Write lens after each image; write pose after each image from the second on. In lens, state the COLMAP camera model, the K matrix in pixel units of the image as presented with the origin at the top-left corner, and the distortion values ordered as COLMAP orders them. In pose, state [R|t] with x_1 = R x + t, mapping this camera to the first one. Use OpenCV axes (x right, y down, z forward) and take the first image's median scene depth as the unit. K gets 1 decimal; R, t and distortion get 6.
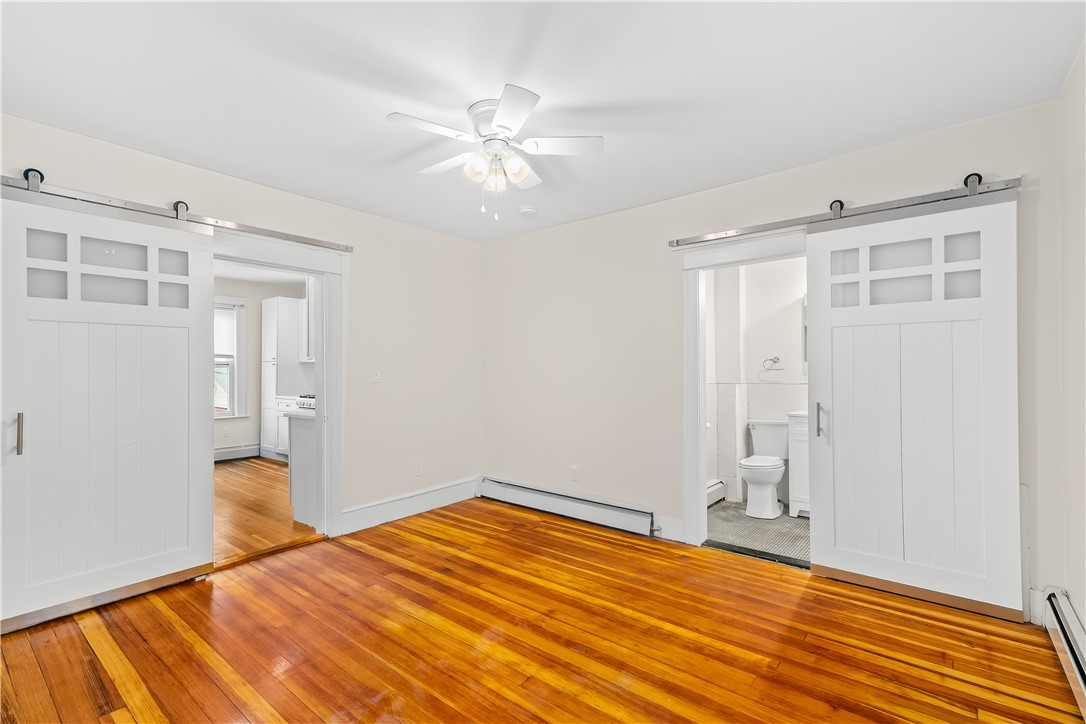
lens RADIAL K [[493.2, 0, 542.7], [0, 493.2, 363.6], [0, 0, 1]] dist [0.022369, 0.002421]
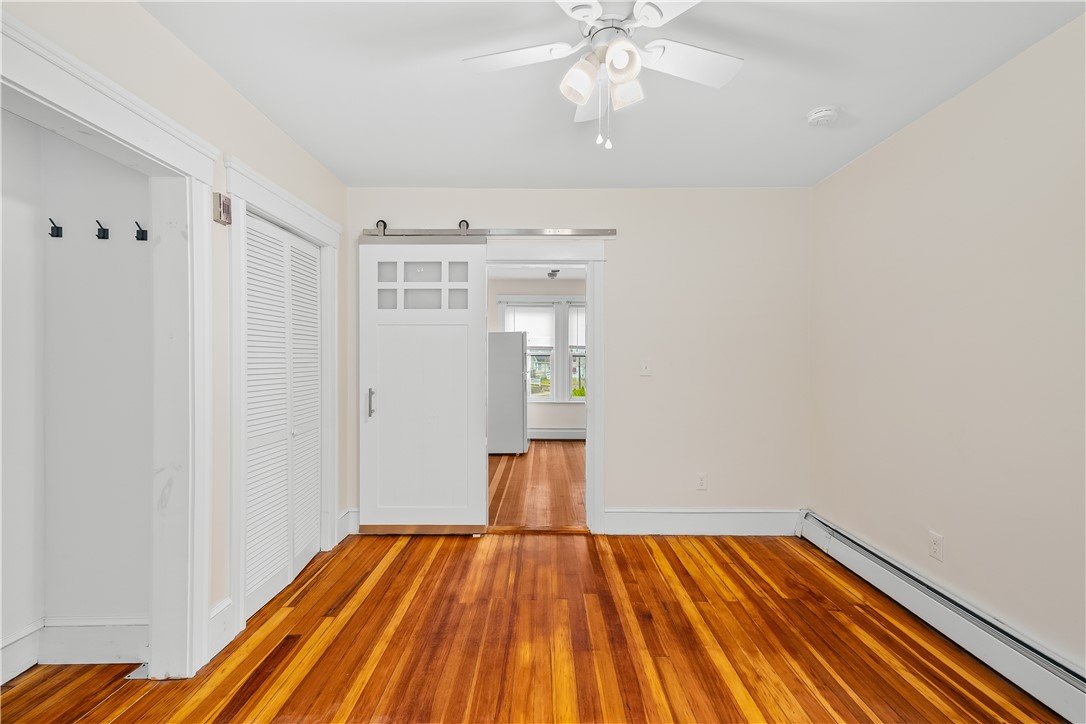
lens RADIAL K [[493.2, 0, 539.0], [0, 493.2, 361.5], [0, 0, 1]] dist [0.022369, 0.002421]
pose [[0.626044, 0.009803, -0.779726, 0.323594], [0.001741, 0.999901, 0.013969, -0.000101], [0.779786, -0.010102, 0.625965, 0.393523]]
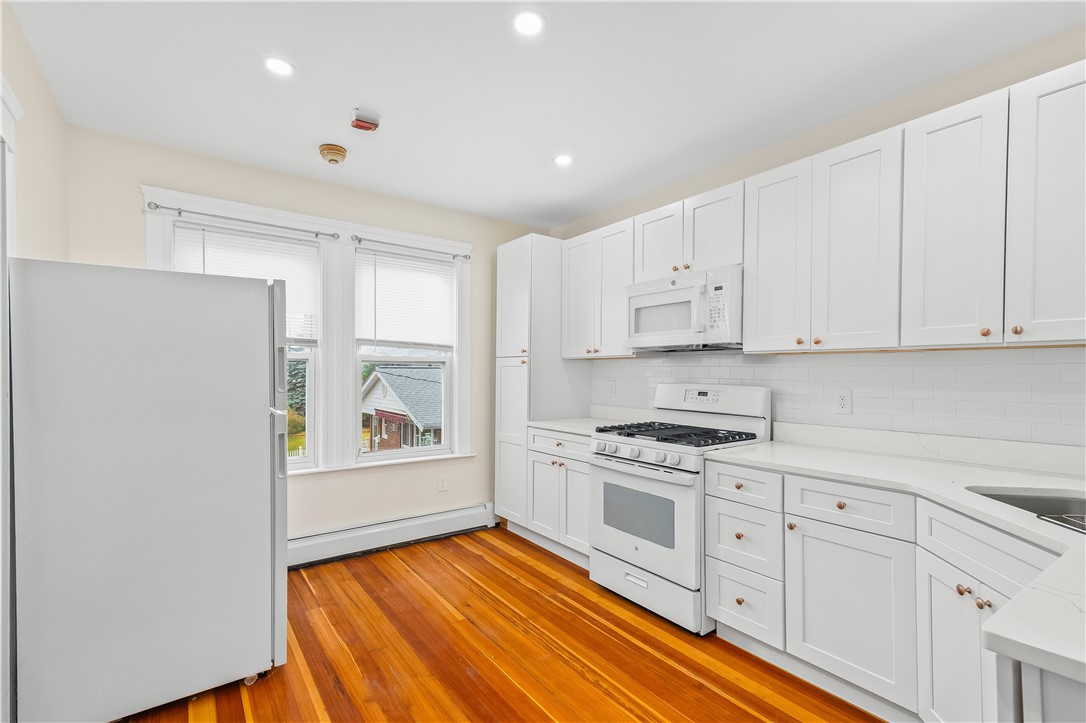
lens RADIAL K [[493.2, 0, 547.4], [0, 493.2, 376.1], [0, 0, 1]] dist [0.022369, 0.002421]
pose [[0.968986, 0.015409, -0.246634, -0.884004], [-0.011347, 0.999776, 0.017883, 0.015105], [0.246854, -0.014530, 0.968944, 1.131799]]
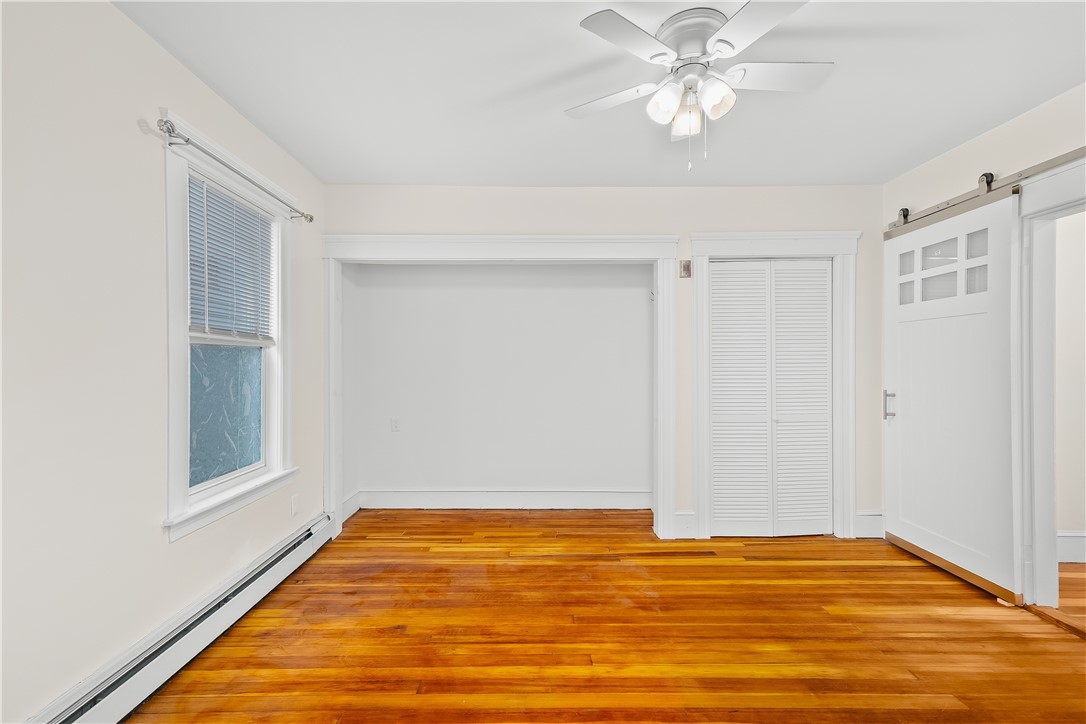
lens RADIAL K [[493.2, 0, 543.1], [0, 493.2, 361.7], [0, 0, 1]] dist [0.022369, 0.002421]
pose [[-0.763858, 0.009448, -0.645315, 0.482702], [0.013977, 0.999901, -0.001905, 0.007006], [0.645233, -0.010475, -0.763914, 1.179618]]
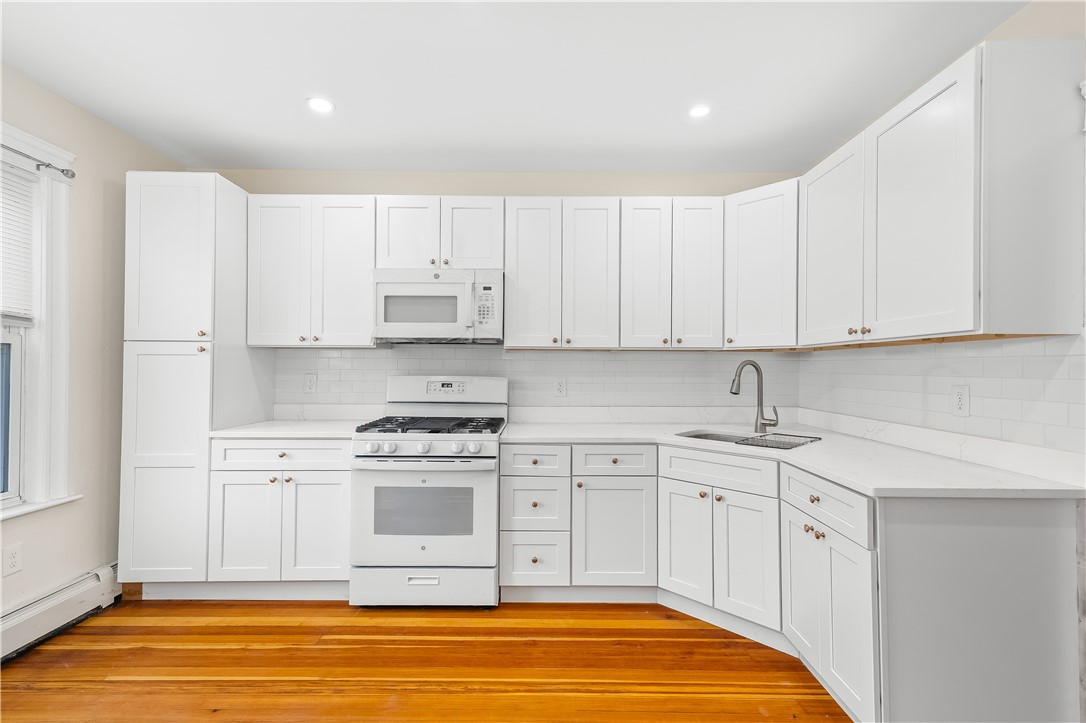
lens RADIAL K [[493.2, 0, 539.2], [0, 493.2, 365.2], [0, 0, 1]] dist [0.022369, 0.002421]
pose [[0.778500, 0.019068, 0.627355, -1.324623], [-0.017707, 0.999808, -0.008416, 0.028211], [-0.627395, -0.004557, 0.778688, 1.240634]]
